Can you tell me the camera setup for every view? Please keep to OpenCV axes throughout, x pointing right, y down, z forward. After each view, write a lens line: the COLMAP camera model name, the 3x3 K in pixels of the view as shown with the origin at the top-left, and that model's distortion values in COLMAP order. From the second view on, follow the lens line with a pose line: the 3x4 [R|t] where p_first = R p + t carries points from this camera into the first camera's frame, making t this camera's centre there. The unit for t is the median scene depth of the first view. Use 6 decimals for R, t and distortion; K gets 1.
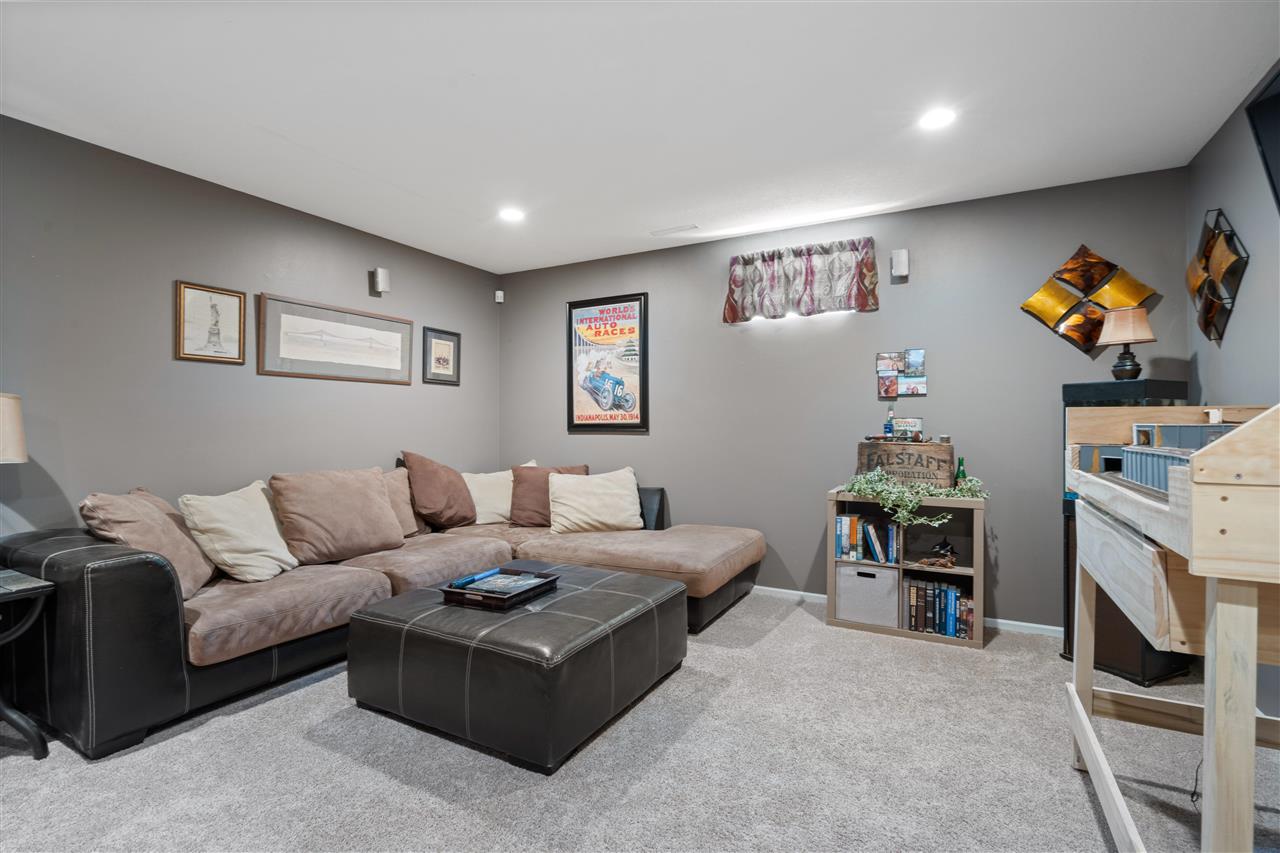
lens RADIAL K [[578.6, 0, 649.4], [0, 578.6, 425.7], [0, 0, 1]] dist [-0.007324, 0.002944]
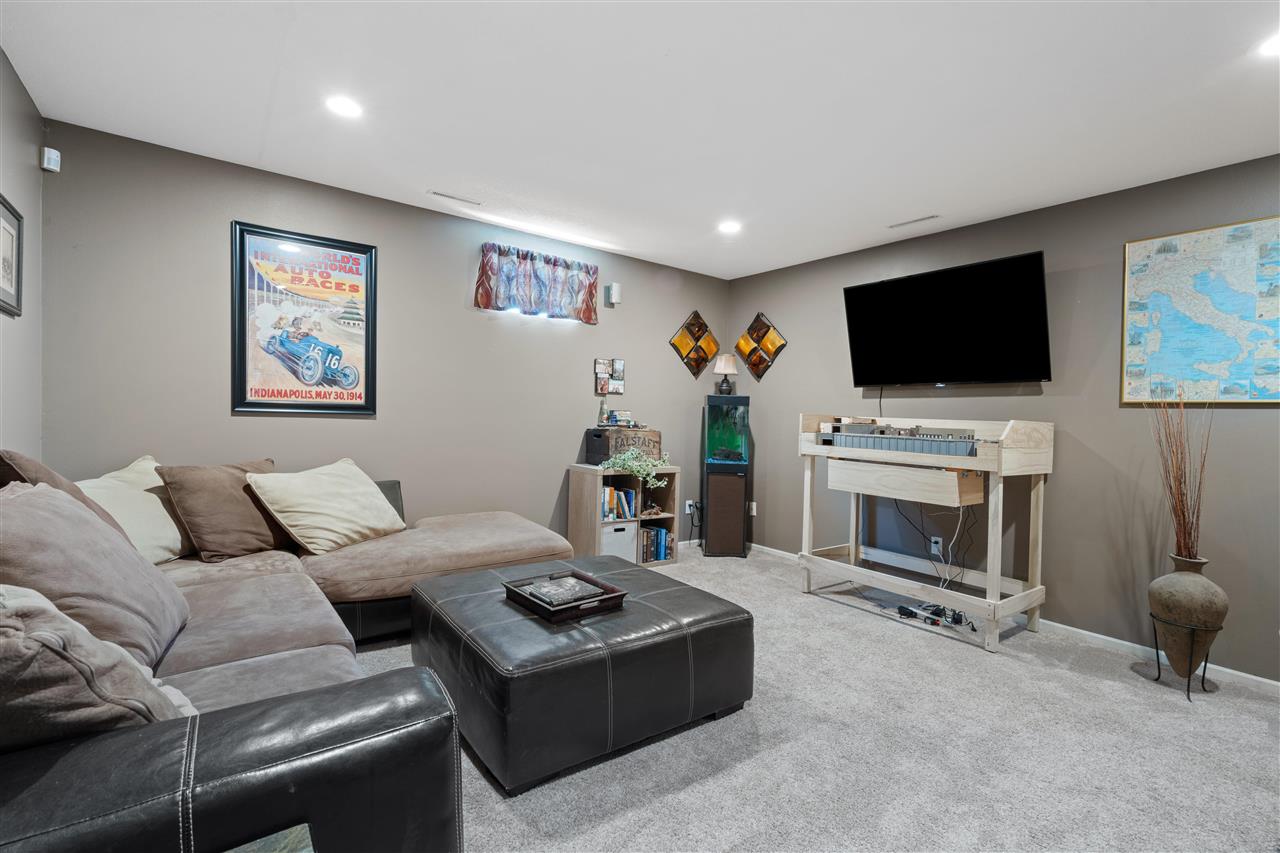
lens RADIAL K [[578.6, 0, 646.1], [0, 578.6, 420.0], [0, 0, 1]] dist [-0.007324, 0.002944]
pose [[0.428354, 0.008733, 0.903569, -0.731926], [-0.036257, 0.999314, 0.007530, -0.003836], [-0.902883, -0.035986, 0.428377, 0.359619]]
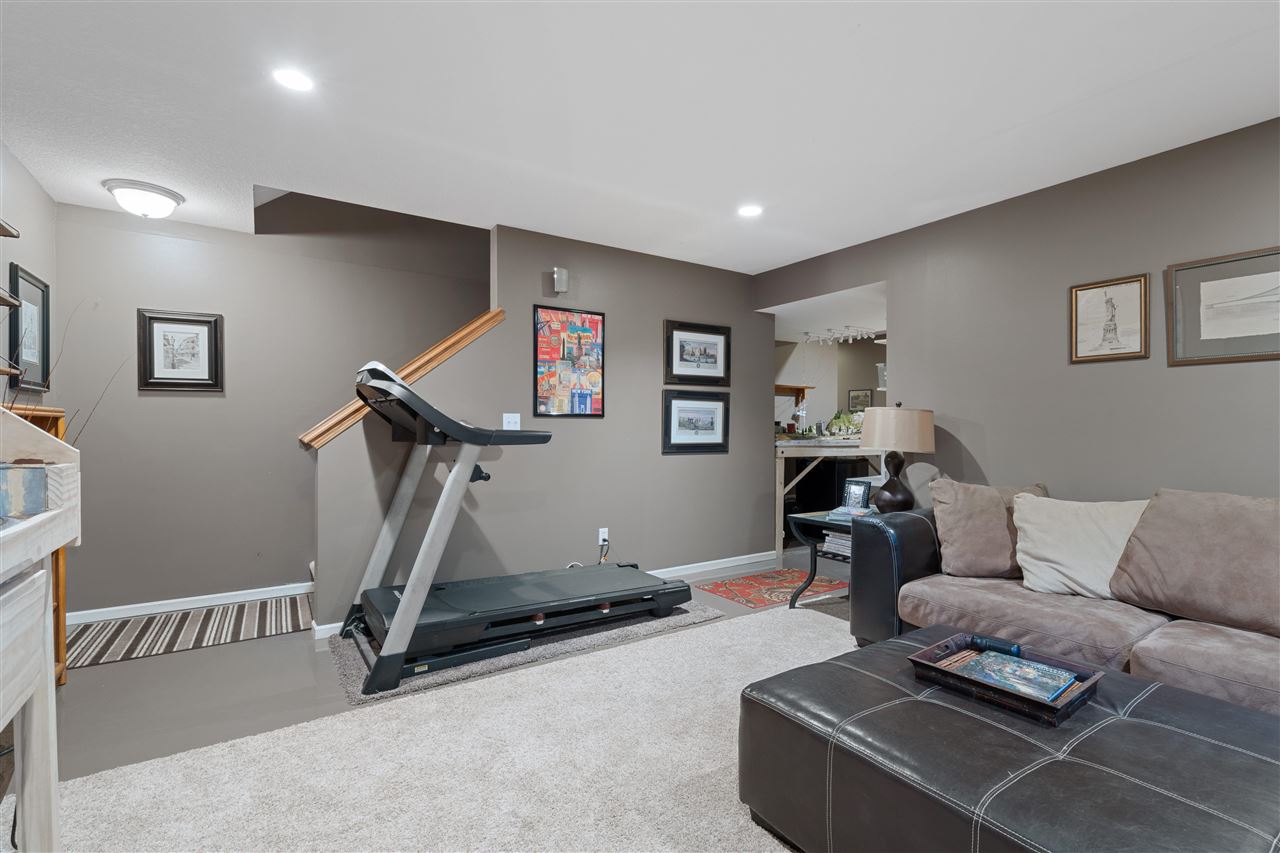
lens RADIAL K [[578.6, 0, 641.3], [0, 578.6, 435.0], [0, 0, 1]] dist [-0.007324, 0.002944]
pose [[-0.474642, 0.006446, -0.880156, 0.367428], [-0.002529, 0.999959, 0.008687, 0.002944], [0.880175, 0.006349, -0.474606, 0.677011]]
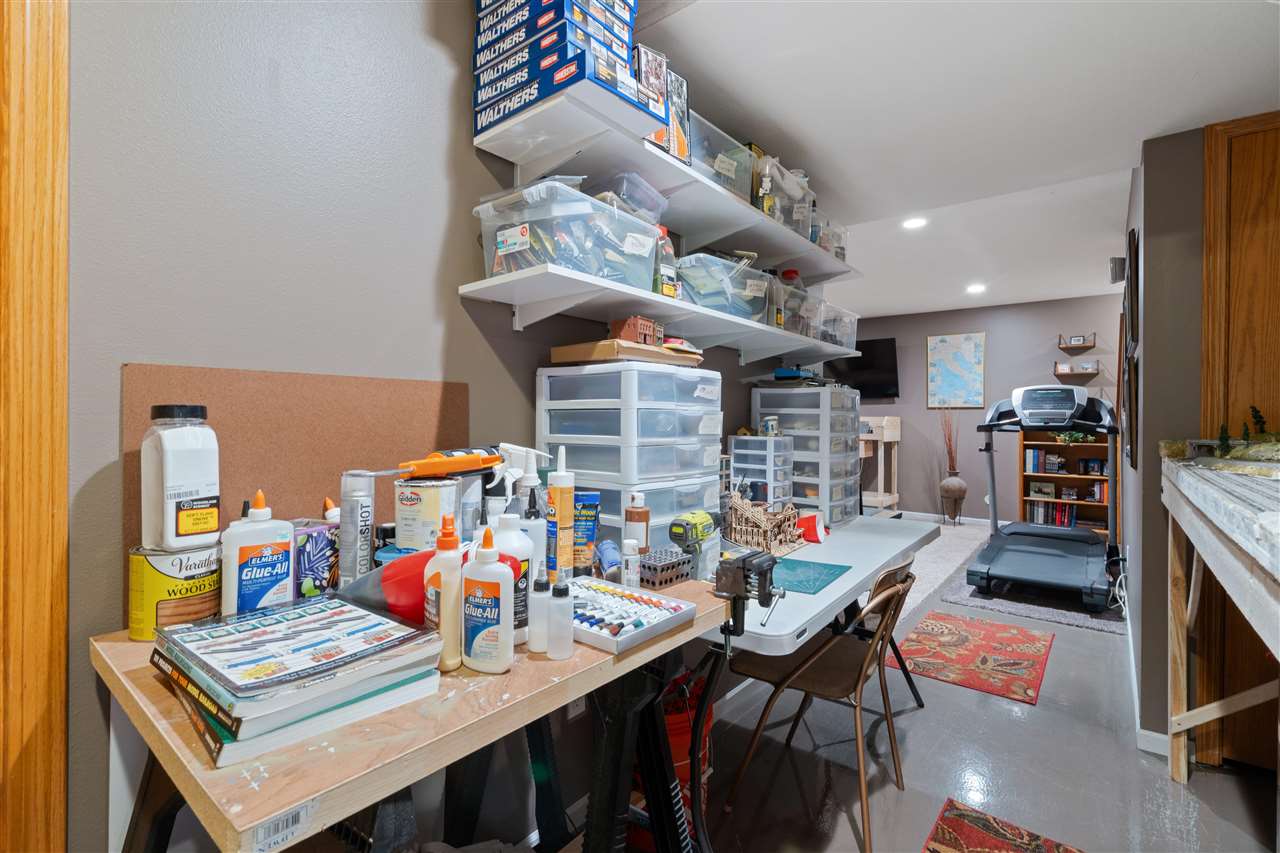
lens RADIAL K [[578.6, 0, 644.1], [0, 578.6, 423.8], [0, 0, 1]] dist [-0.007324, 0.002944]
pose [[0.186415, -0.002966, 0.982467, -1.742332], [-0.010690, 0.999930, 0.005048, 0.006647], [-0.982413, -0.011444, 0.186370, 0.664192]]
